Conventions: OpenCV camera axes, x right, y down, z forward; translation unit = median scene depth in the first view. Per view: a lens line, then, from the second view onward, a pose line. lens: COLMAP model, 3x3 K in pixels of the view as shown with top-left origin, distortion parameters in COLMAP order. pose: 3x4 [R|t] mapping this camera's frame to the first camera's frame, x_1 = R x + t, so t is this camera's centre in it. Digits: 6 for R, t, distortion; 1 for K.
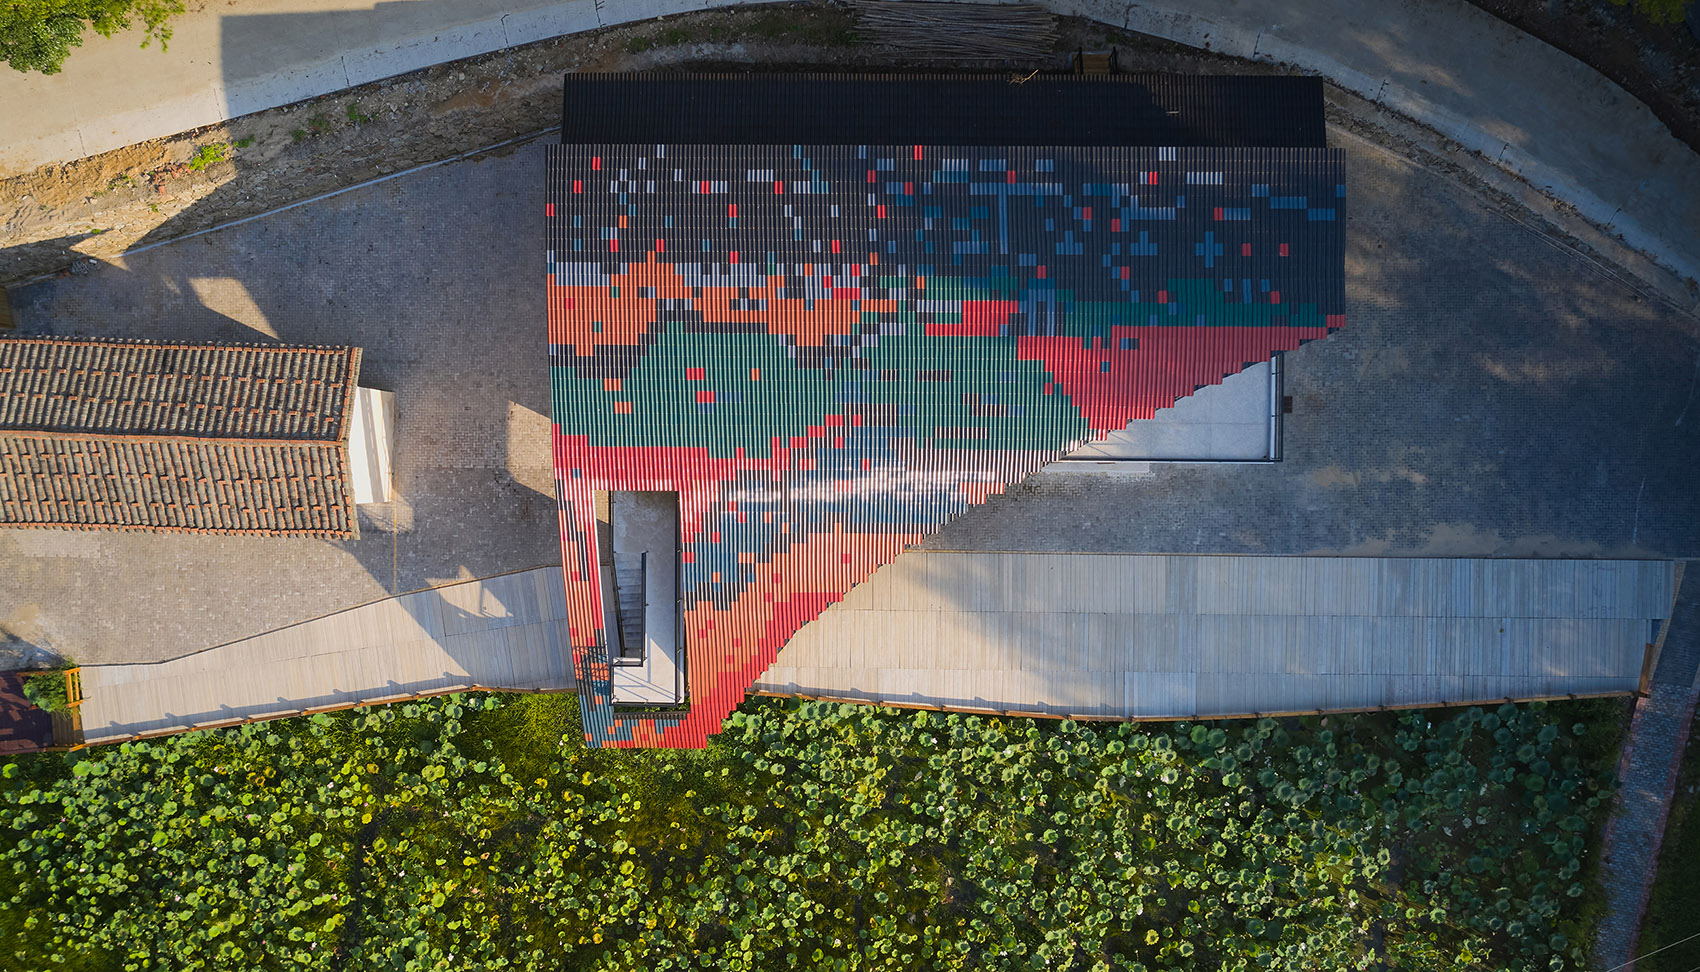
lens RADIAL K [[1401.0, 0, 850.0], [0, 1401.0, 486.0], [0, 0, 1]] dist [-0.012998, -0.002049]
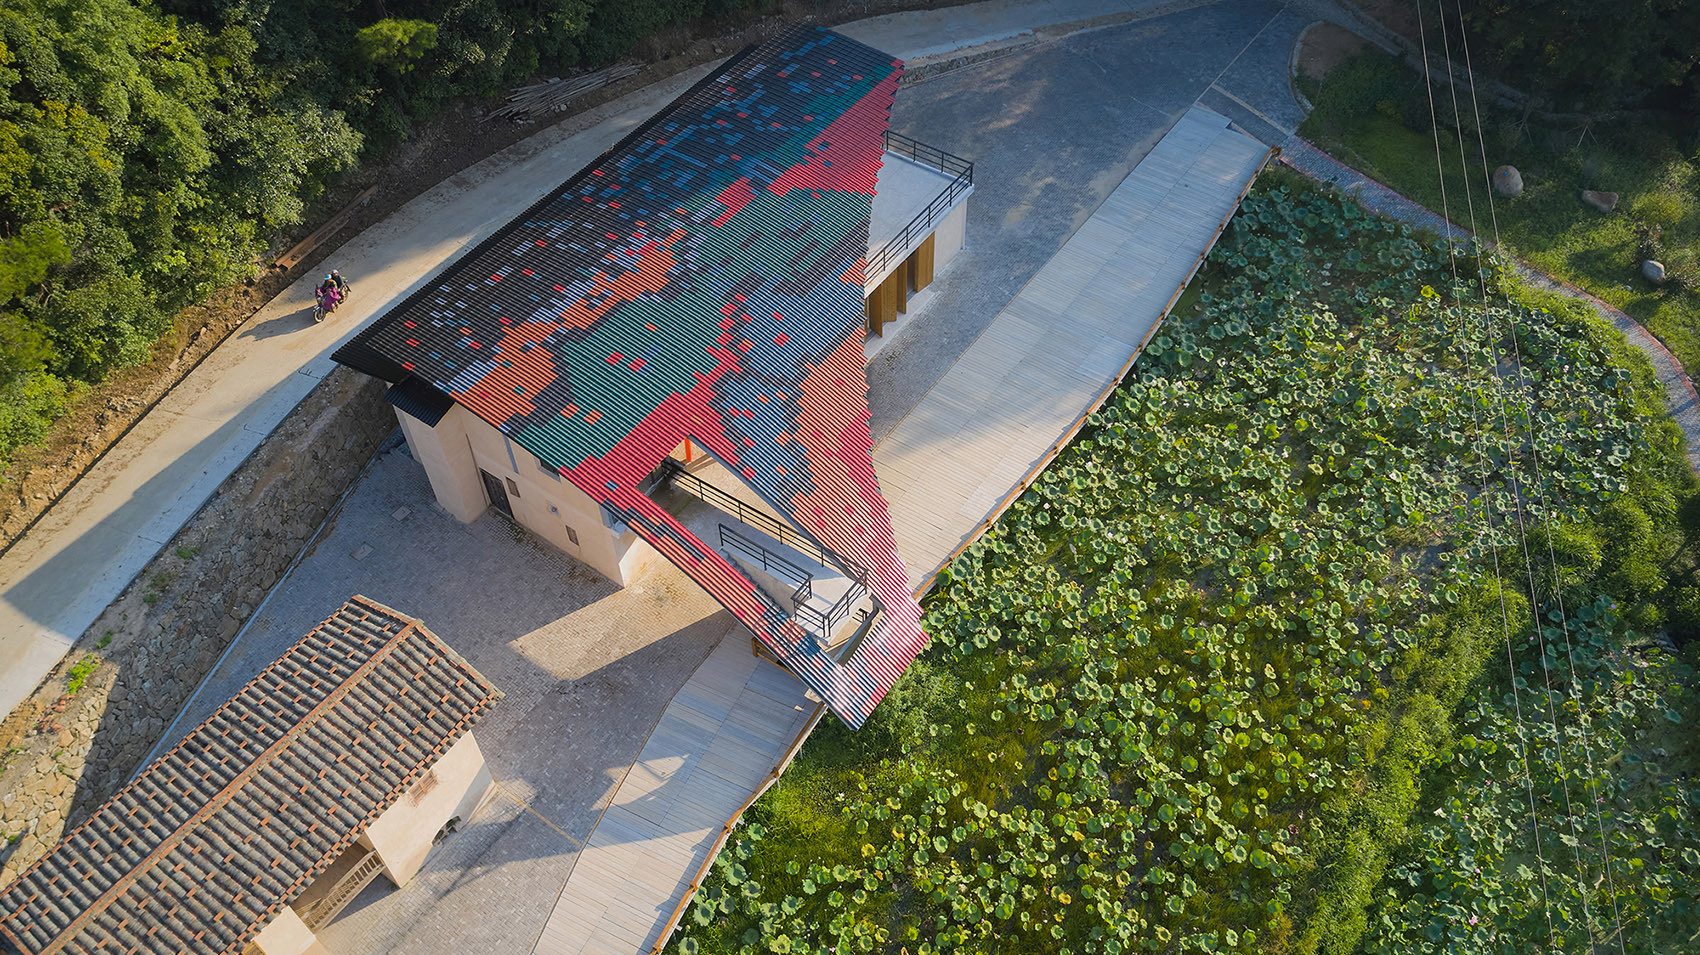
lens RADIAL K [[1389.5, 0, 879.2], [0, 1389.5, 478.4], [0, 0, 1]] dist [-0.016804, 0.003368]
pose [[0.555070, -0.612151, 0.563178, -0.632164], [0.831705, 0.398033, -0.387086, 0.519845], [0.012792, 0.683258, 0.730065, 0.278001]]
